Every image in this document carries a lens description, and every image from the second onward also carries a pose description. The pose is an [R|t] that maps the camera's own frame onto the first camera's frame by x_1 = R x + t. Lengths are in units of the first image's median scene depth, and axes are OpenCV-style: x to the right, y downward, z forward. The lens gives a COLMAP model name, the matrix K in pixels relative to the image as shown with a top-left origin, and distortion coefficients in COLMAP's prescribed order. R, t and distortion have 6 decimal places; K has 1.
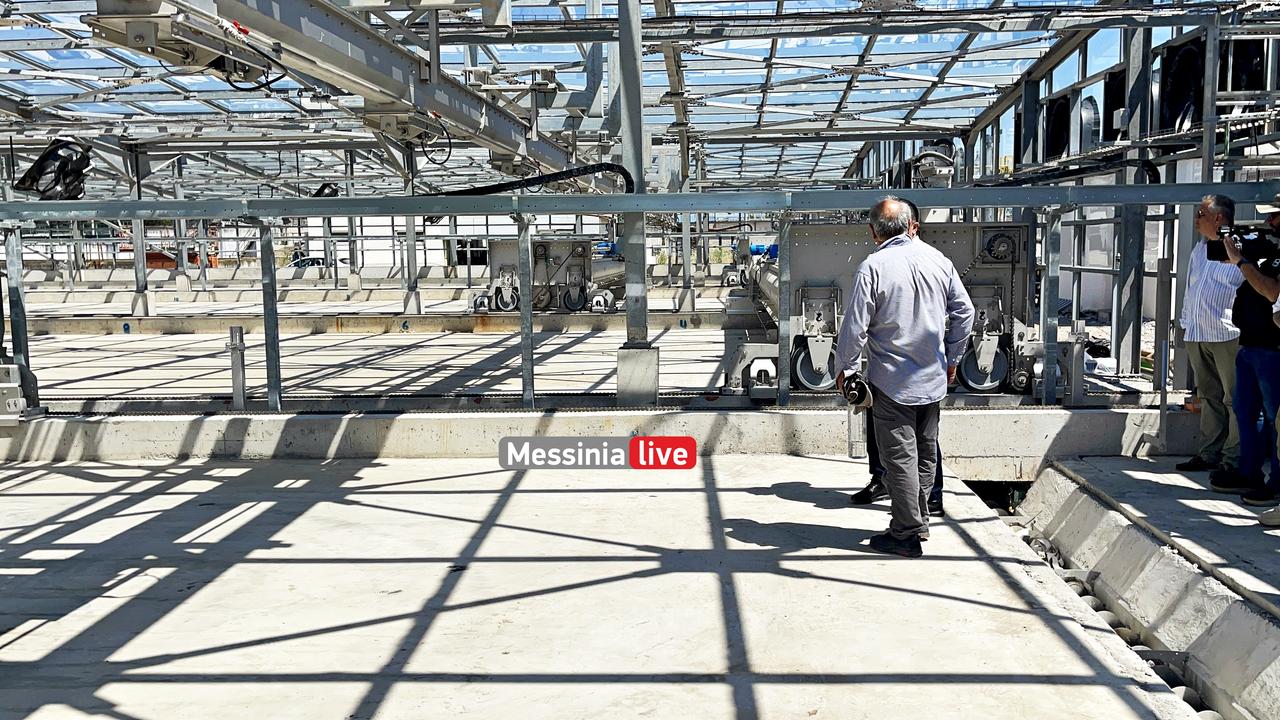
lens RADIAL K [[1122.2, 0, 672.7], [0, 1122.2, 334.1], [0, 0, 1]] dist [0.061189, -0.052896]
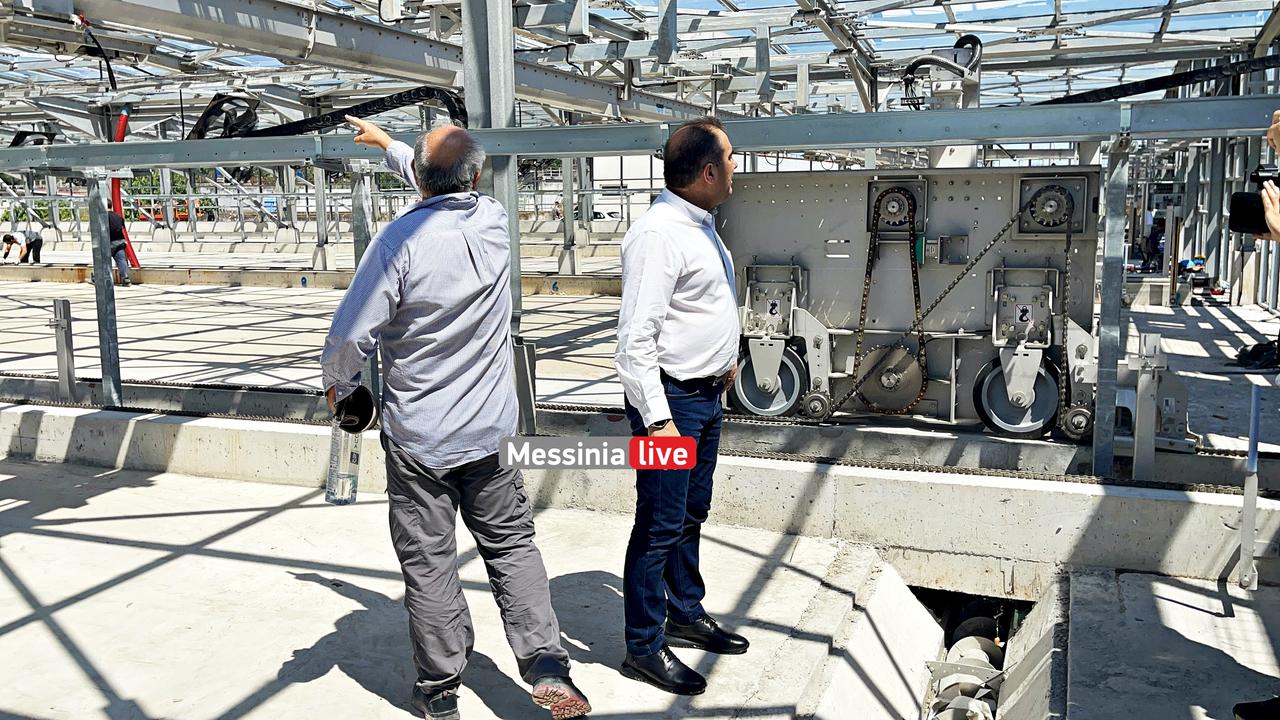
lens RADIAL K [[1122.2, 0, 618.4], [0, 1122.2, 332.8], [0, 0, 1]] dist [0.061189, -0.052896]
pose [[0.944144, 0.039481, -0.327158, 0.270840], [-0.026001, 0.998627, 0.045478, -0.029970], [0.328505, -0.034432, 0.943875, 0.329224]]
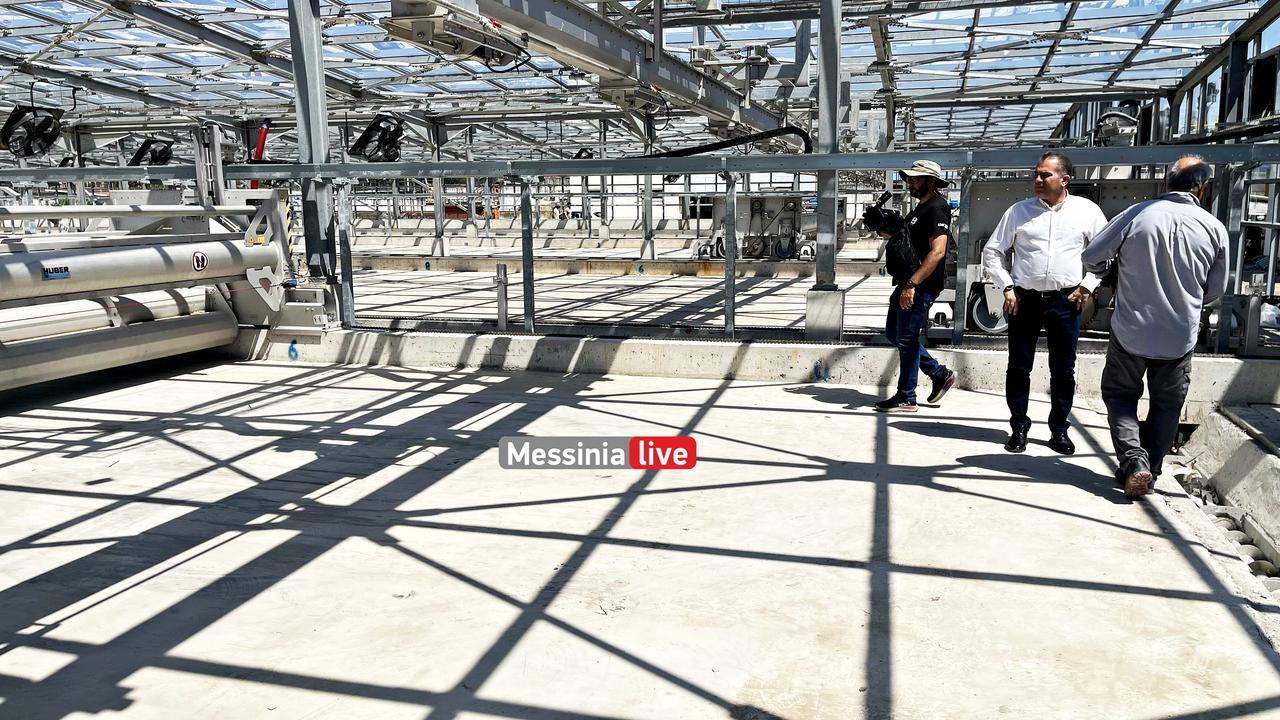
lens RADIAL K [[982.4, 0, 649.7], [0, 982.4, 337.2], [0, 0, 1]] dist [0.073489, -0.093673]
pose [[0.972723, 0.037757, -0.228877, 0.025113], [-0.024545, 0.997879, 0.060297, 0.003905], [0.230668, -0.053034, 0.971586, -0.022937]]
